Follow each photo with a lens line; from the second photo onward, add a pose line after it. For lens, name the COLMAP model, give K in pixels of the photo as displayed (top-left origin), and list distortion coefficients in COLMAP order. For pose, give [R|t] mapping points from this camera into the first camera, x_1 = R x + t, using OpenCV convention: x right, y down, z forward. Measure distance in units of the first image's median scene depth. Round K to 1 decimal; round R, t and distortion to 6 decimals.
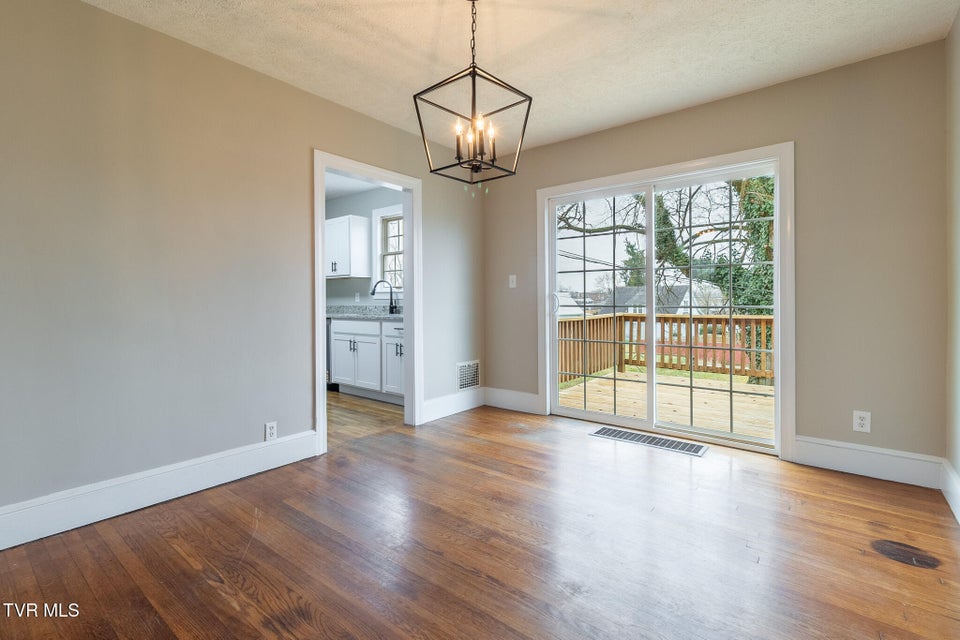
lens RADIAL K [[442.1, 0, 477.3], [0, 442.1, 303.4], [0, 0, 1]] dist [0.002550, 0.000287]
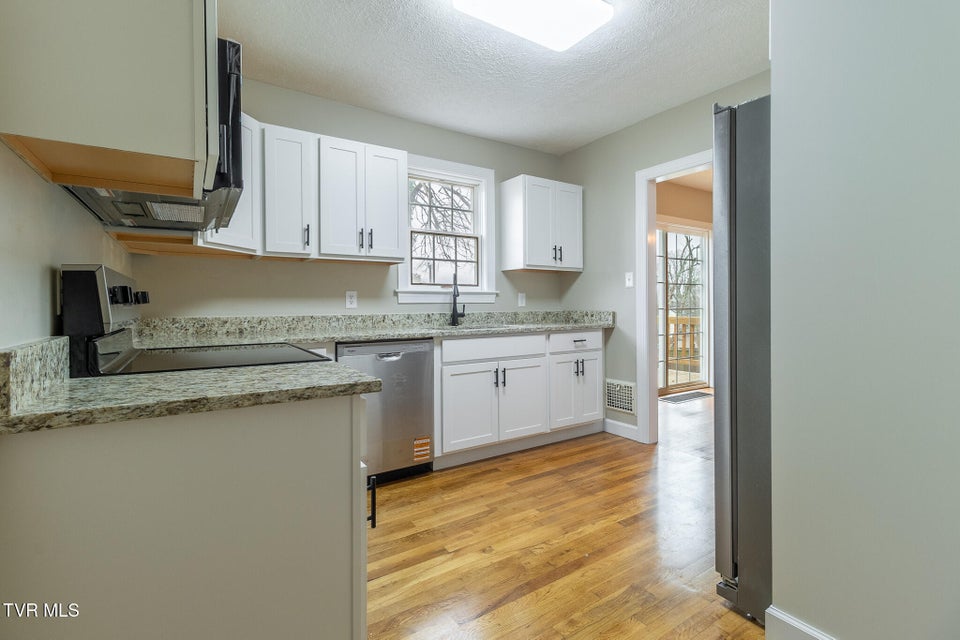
lens RADIAL K [[442.1, 0, 477.3], [0, 442.1, 303.4], [0, 0, 1]] dist [0.002550, 0.000287]
pose [[0.307440, 0.005174, 0.951553, -0.801637], [0.008560, 0.999930, -0.008203, -0.003736], [-0.951529, 0.010667, 0.307374, 0.757829]]
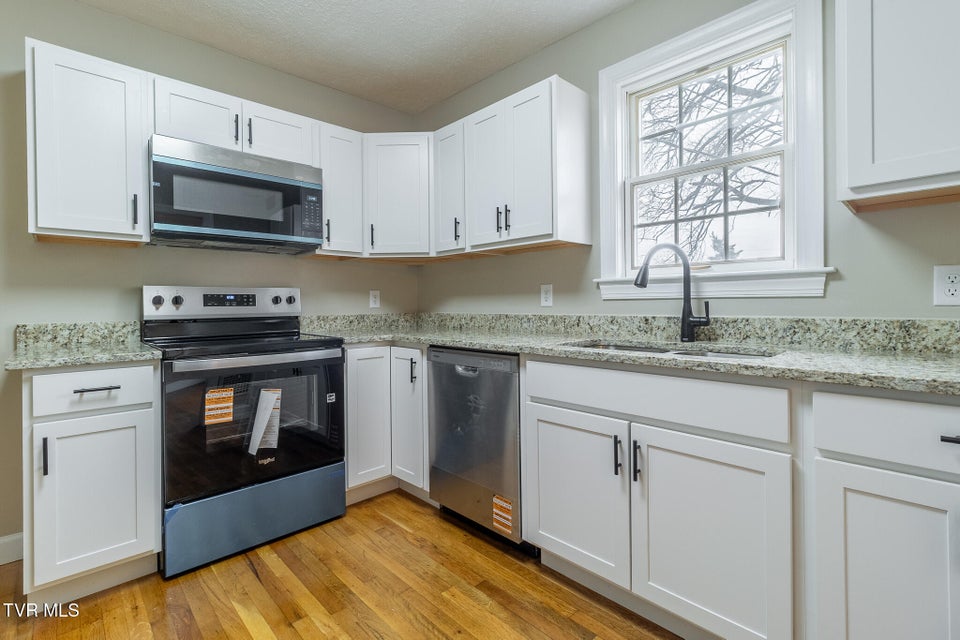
lens RADIAL K [[442.1, 0, 477.3], [0, 442.1, 303.4], [0, 0, 1]] dist [0.002550, 0.000287]
pose [[0.991051, -0.004943, -0.133395, -0.307434], [0.004527, 0.999984, -0.003420, -0.005489], [0.133410, 0.002785, 0.991057, 0.629334]]
